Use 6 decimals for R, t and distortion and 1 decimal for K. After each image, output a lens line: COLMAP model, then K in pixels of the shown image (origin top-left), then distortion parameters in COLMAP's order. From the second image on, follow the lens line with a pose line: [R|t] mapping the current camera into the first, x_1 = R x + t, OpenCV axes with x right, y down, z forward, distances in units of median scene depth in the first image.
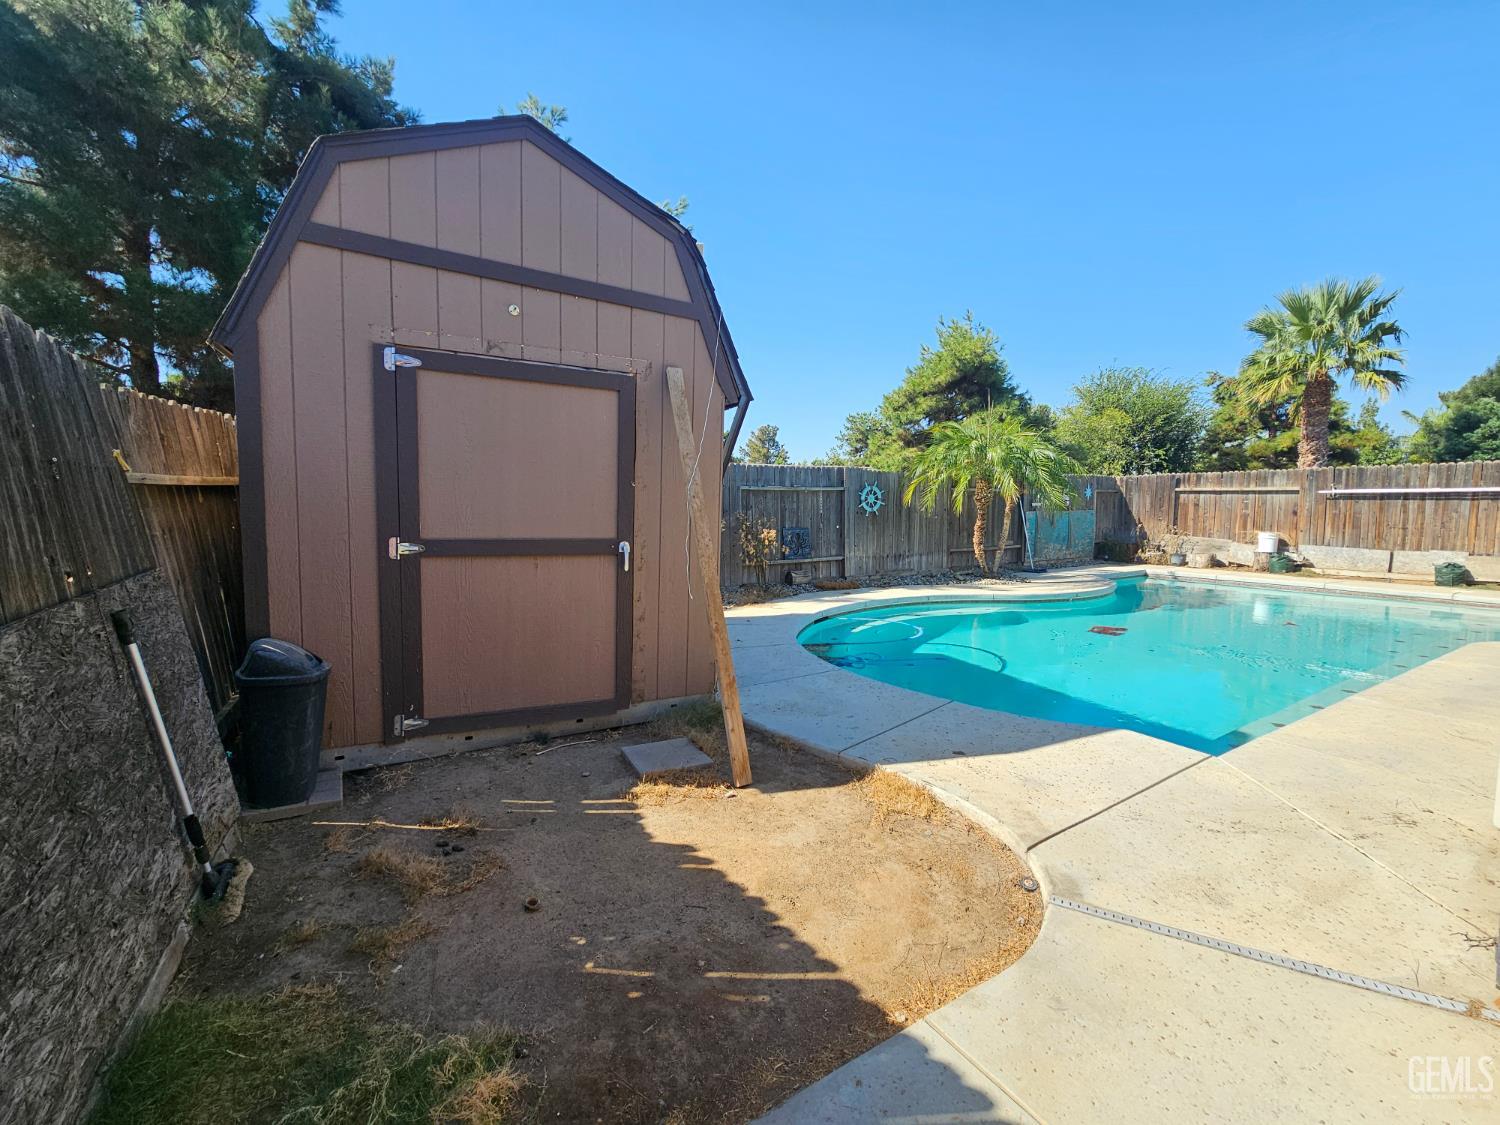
lens RADIAL K [[612.5, 0, 751.9], [0, 612.5, 561.0], [0, 0, 1]] dist [-0.003617, 0.000101]
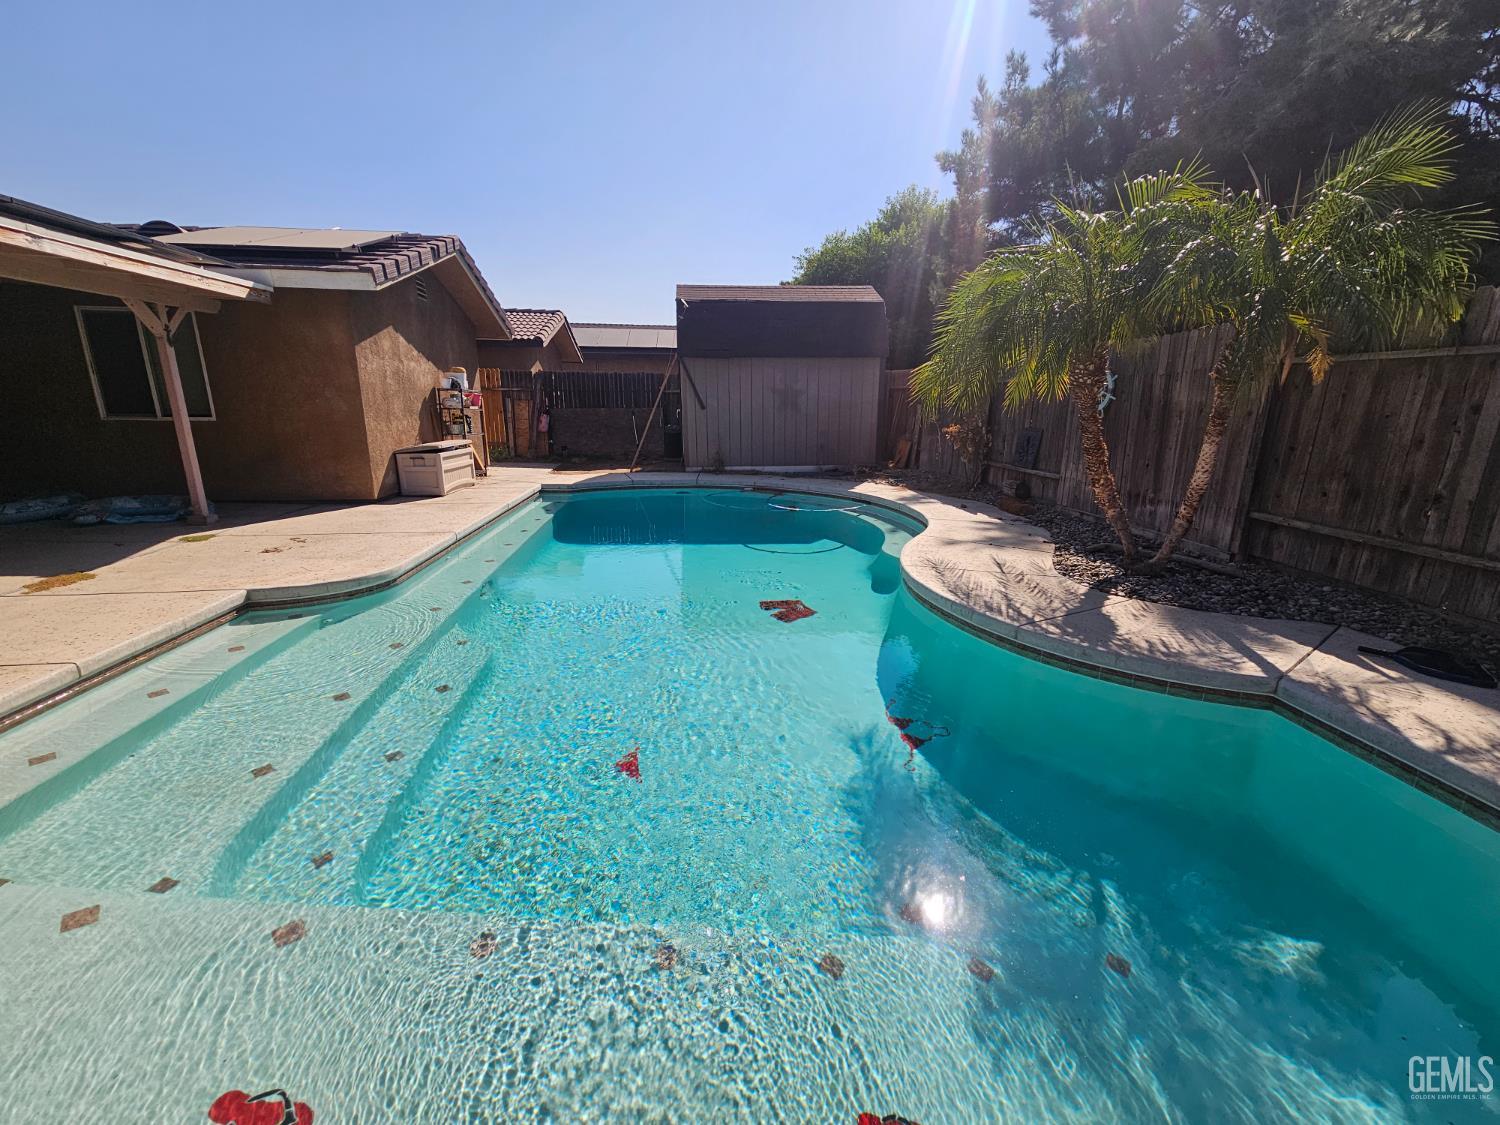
lens RADIAL K [[614.8, 0, 750.0], [0, 614.8, 562.5], [0, 0, 1]] dist [-0.008899, 0.005399]
pose [[-0.412663, 0.234380, -0.880213, 0.859982], [-0.090910, 0.950906, 0.295825, -0.080916], [0.906336, 0.202096, -0.371097, 0.871325]]
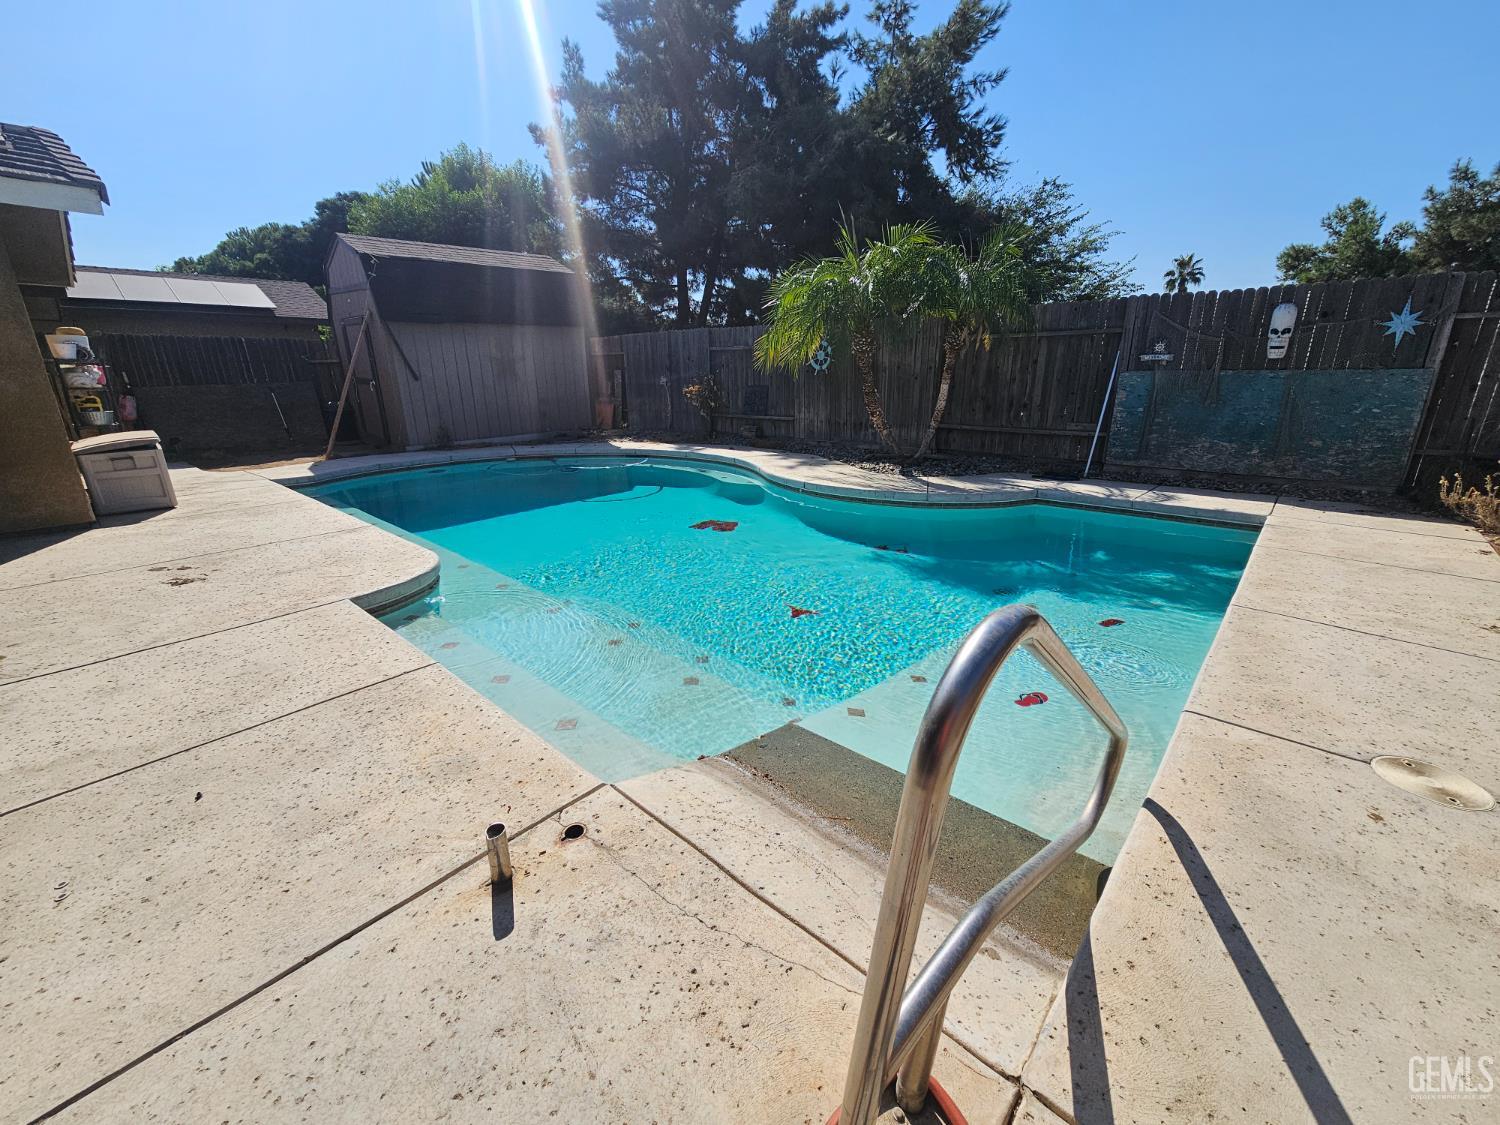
lens RADIAL K [[612.5, 0, 751.9], [0, 612.5, 561.0], [0, 0, 1]] dist [-0.003617, 0.000101]
pose [[0.303296, 0.287700, -0.908427, 0.996085], [-0.078481, 0.957636, 0.277082, -0.048884], [0.949659, -0.012744, 0.313026, 0.565244]]
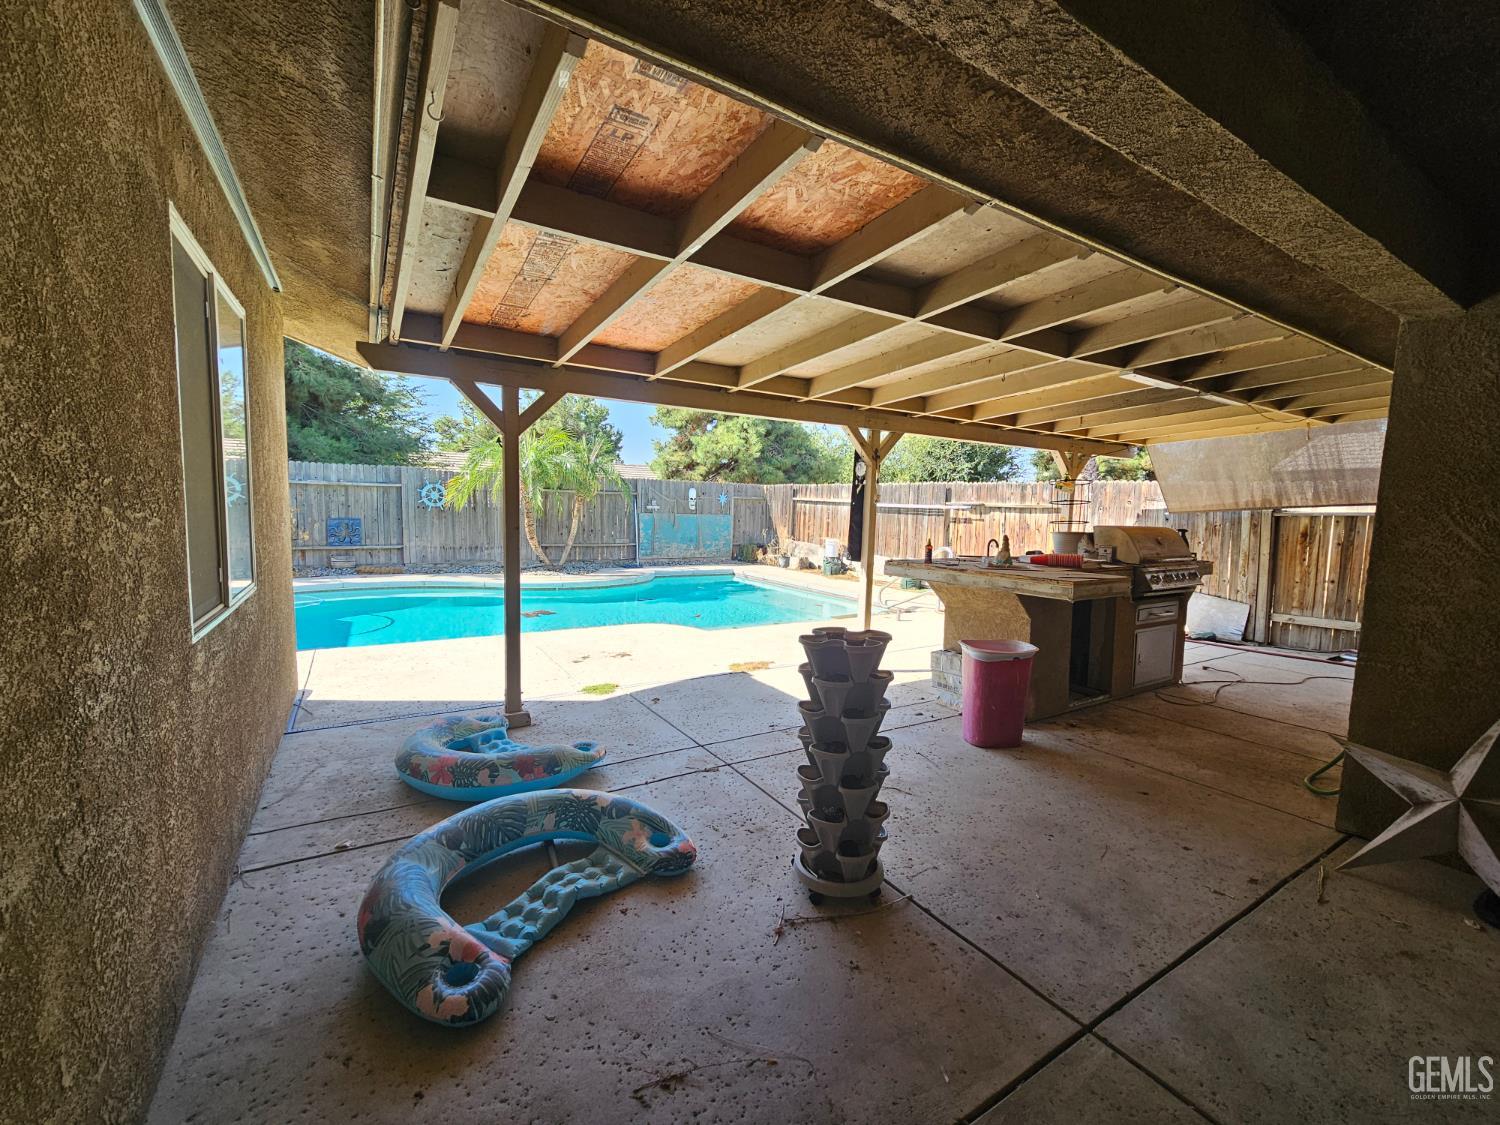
lens RADIAL K [[614.8, 0, 750.0], [0, 614.8, 562.5], [0, 0, 1]] dist [-0.008899, 0.005399]
pose [[0.999207, 0.036216, 0.016540, 0.701466], [-0.036224, 0.999344, 0.000132, 0.000697], [-0.016525, -0.000731, 0.999863, -0.127799]]
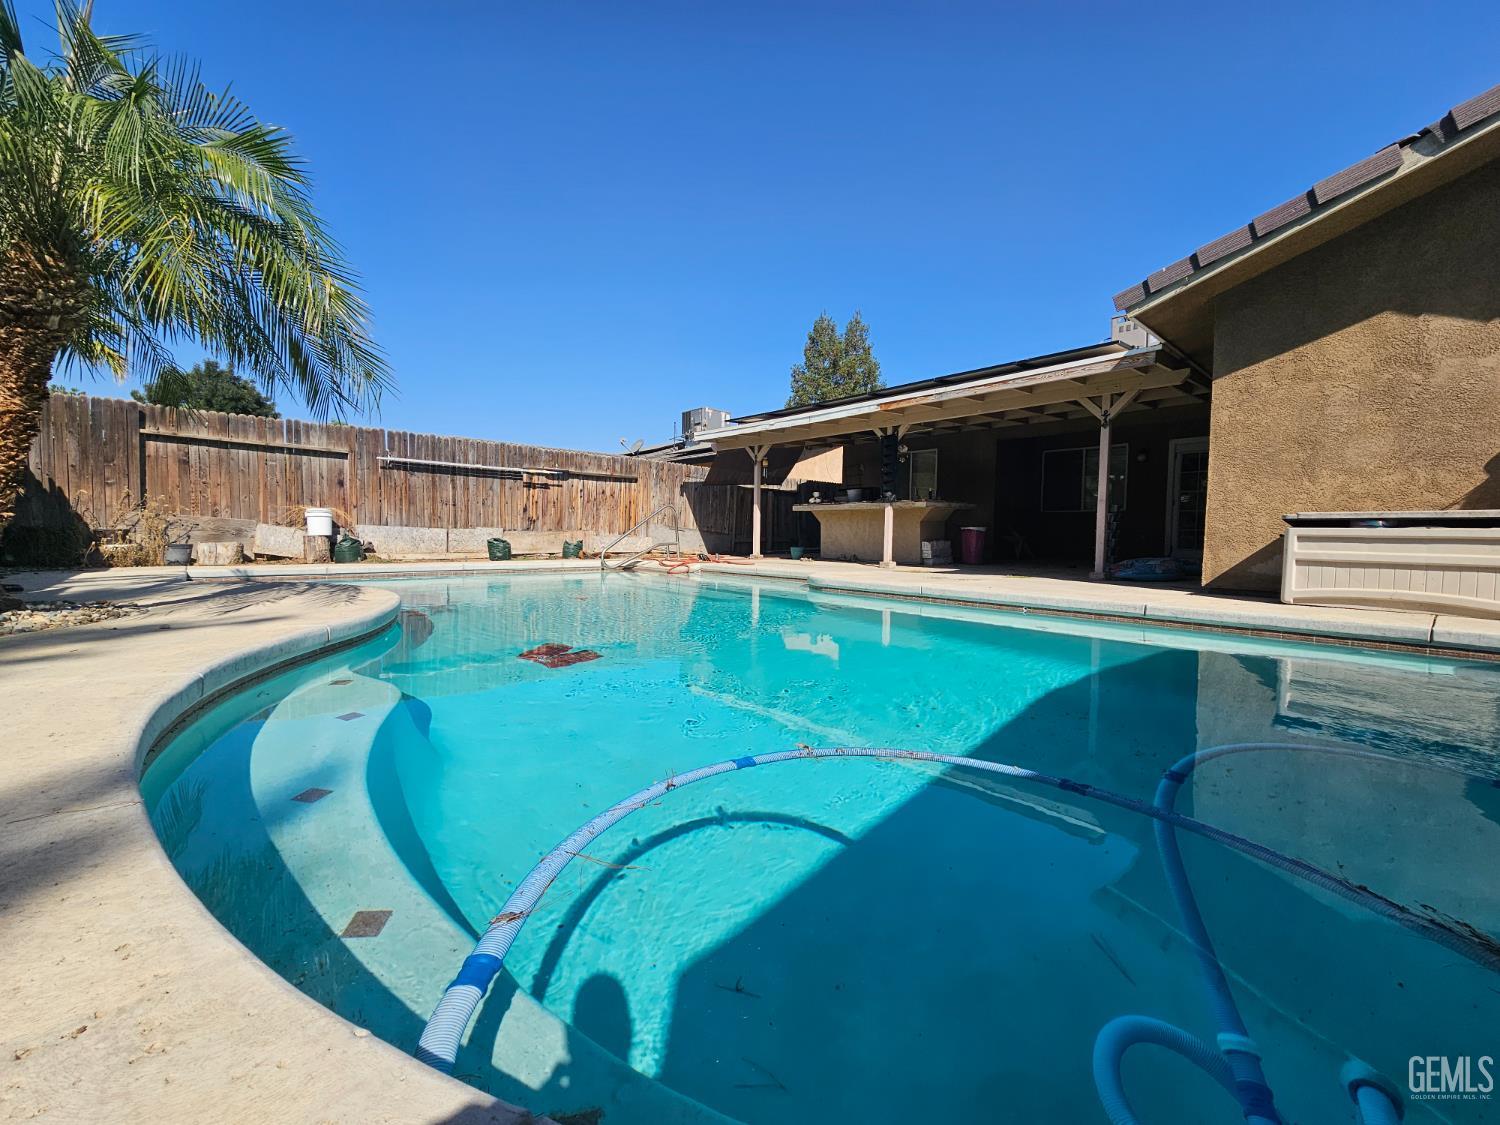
lens RADIAL K [[612.5, 0, 751.9], [0, 612.5, 561.0], [0, 0, 1]] dist [-0.003617, 0.000101]
pose [[-0.193415, -0.039784, 0.980310, 0.042276], [0.072881, 0.995834, 0.054794, 0.013607], [-0.978406, 0.082044, -0.189710, 0.665904]]
